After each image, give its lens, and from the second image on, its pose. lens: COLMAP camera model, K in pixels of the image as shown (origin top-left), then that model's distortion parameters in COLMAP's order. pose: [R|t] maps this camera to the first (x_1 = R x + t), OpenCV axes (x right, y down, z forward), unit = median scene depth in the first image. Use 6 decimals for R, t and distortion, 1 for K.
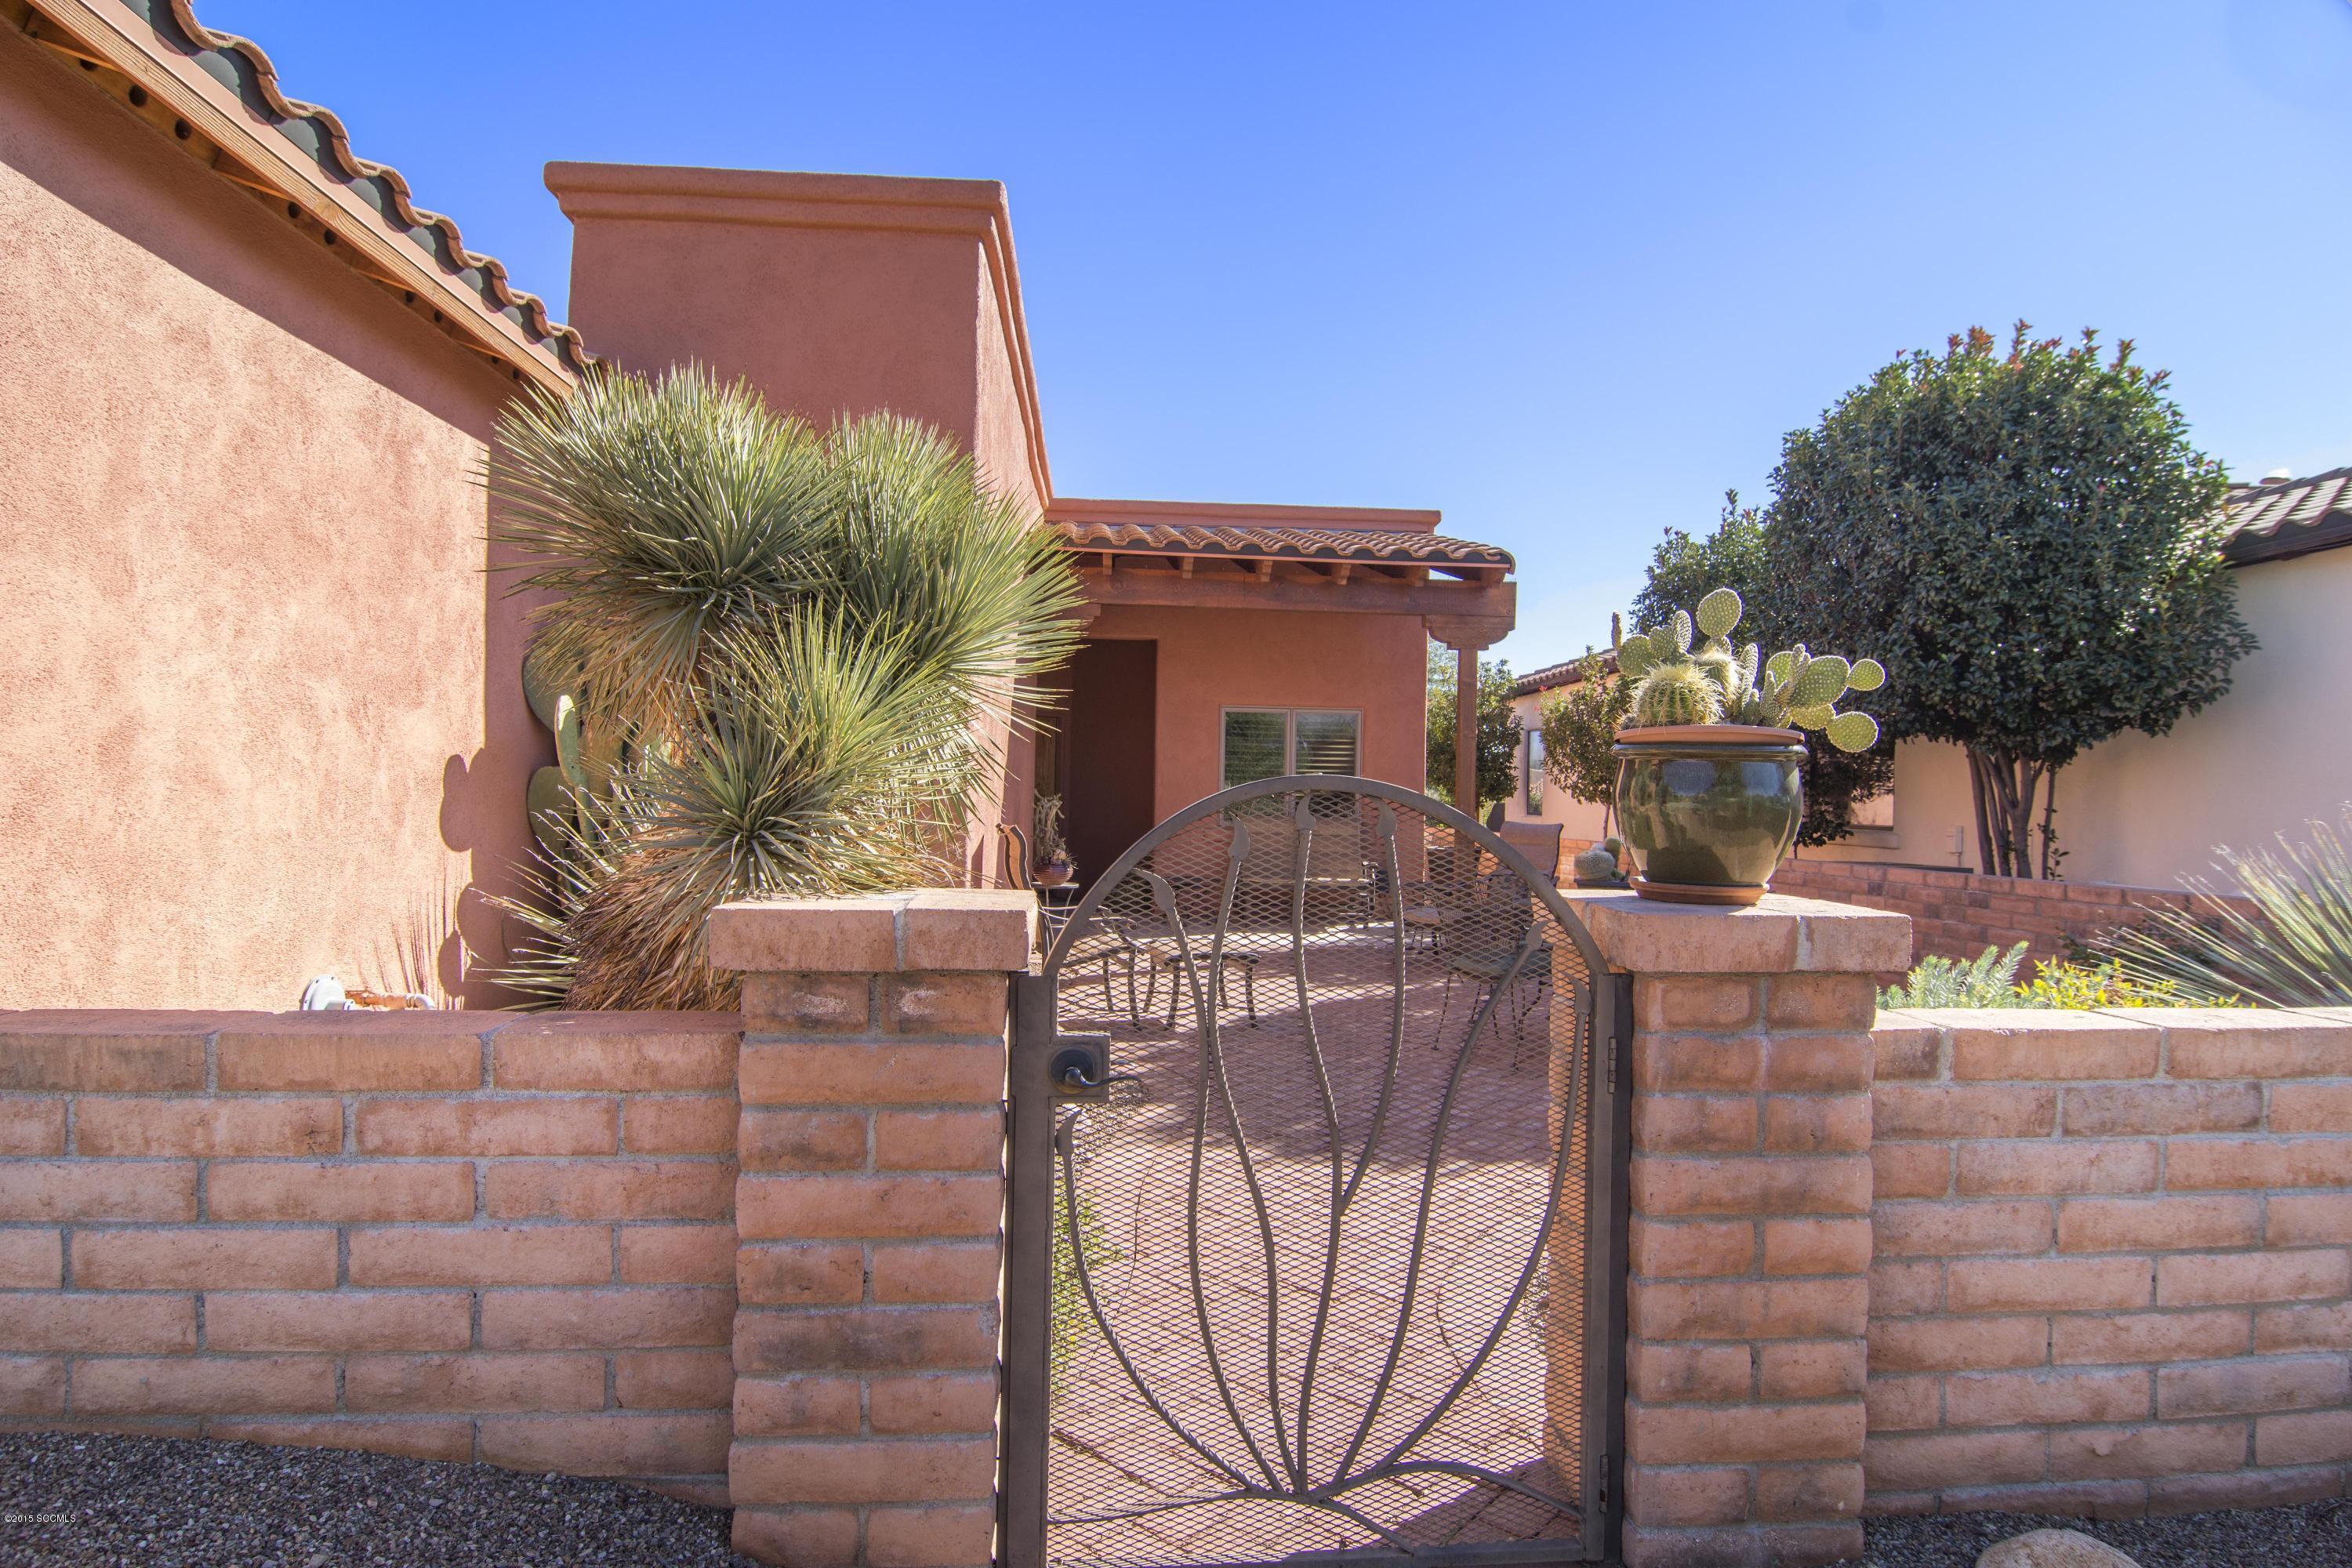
lens RADIAL K [[1282.4, 0, 1176.0], [0, 1282.4, 784.0], [0, 0, 1]] dist [-0.005922, -0.006186]
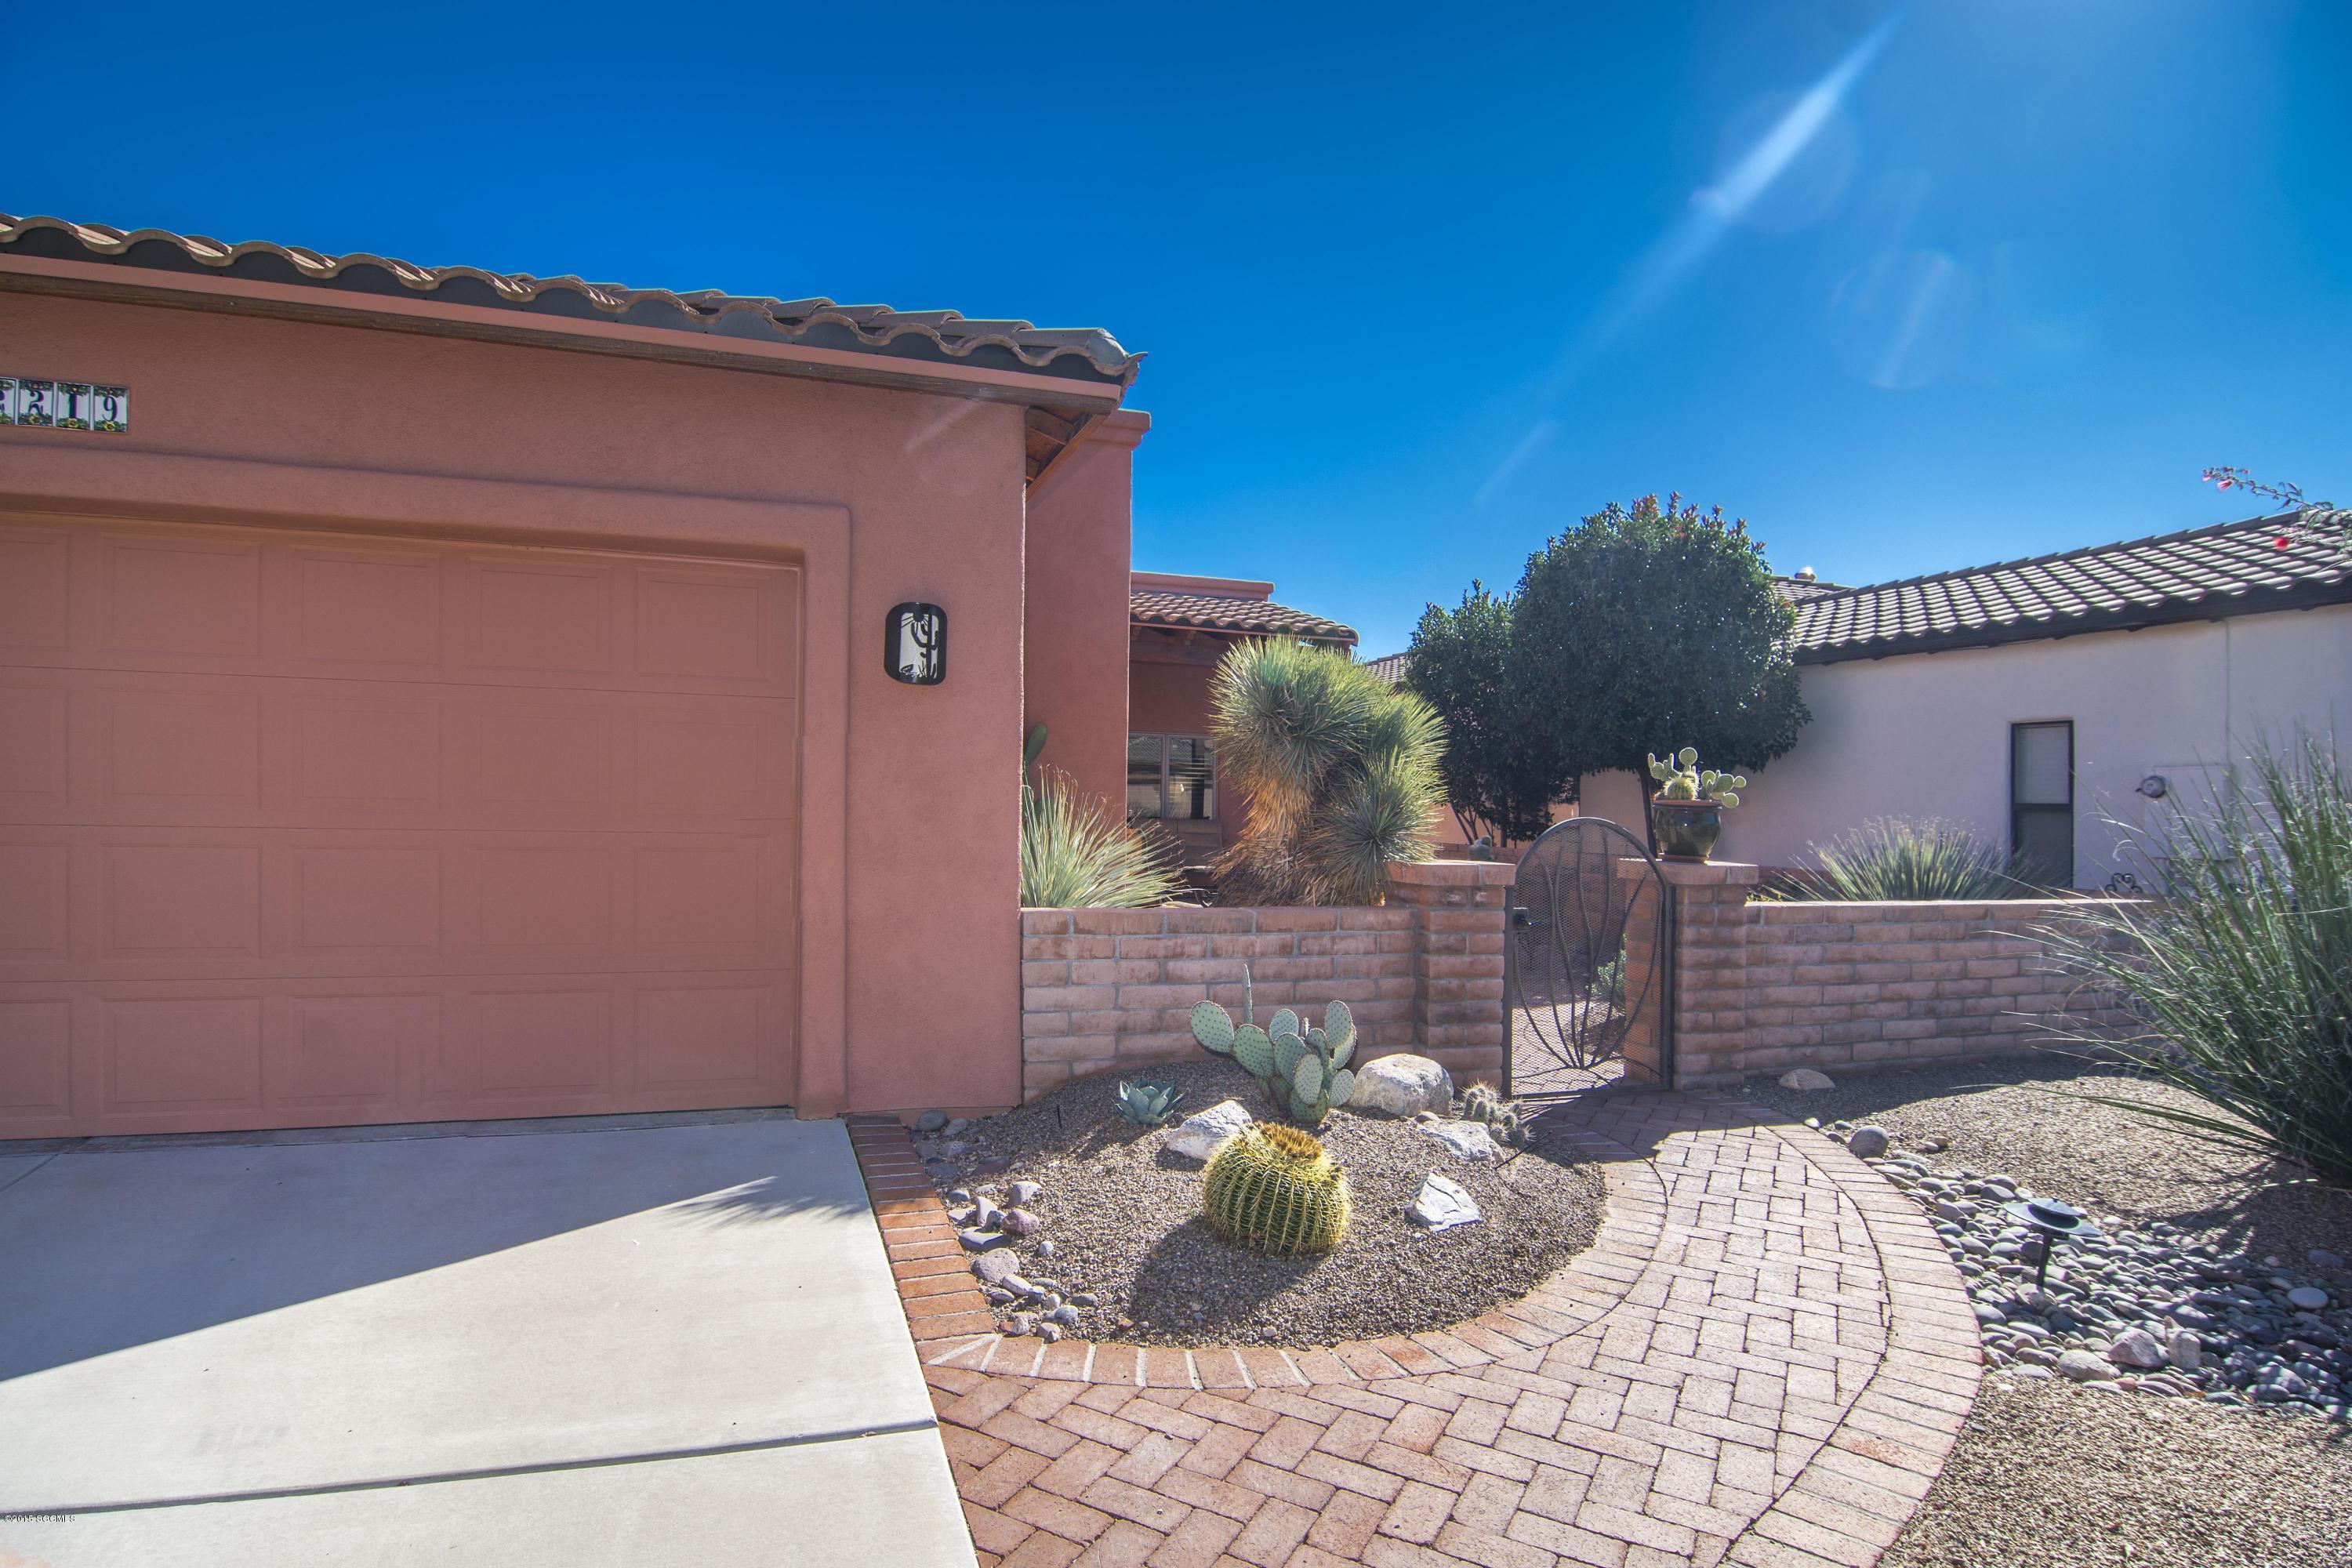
lens RADIAL K [[1299.2, 0, 1178.1], [0, 1299.2, 768.1], [0, 0, 1]] dist [0.002591, 0.000086]
pose [[0.961840, 0.011498, 0.273369, -1.526550], [-0.009219, 0.999911, -0.009619, -0.079541], [-0.273455, 0.006731, 0.961861, -1.511989]]
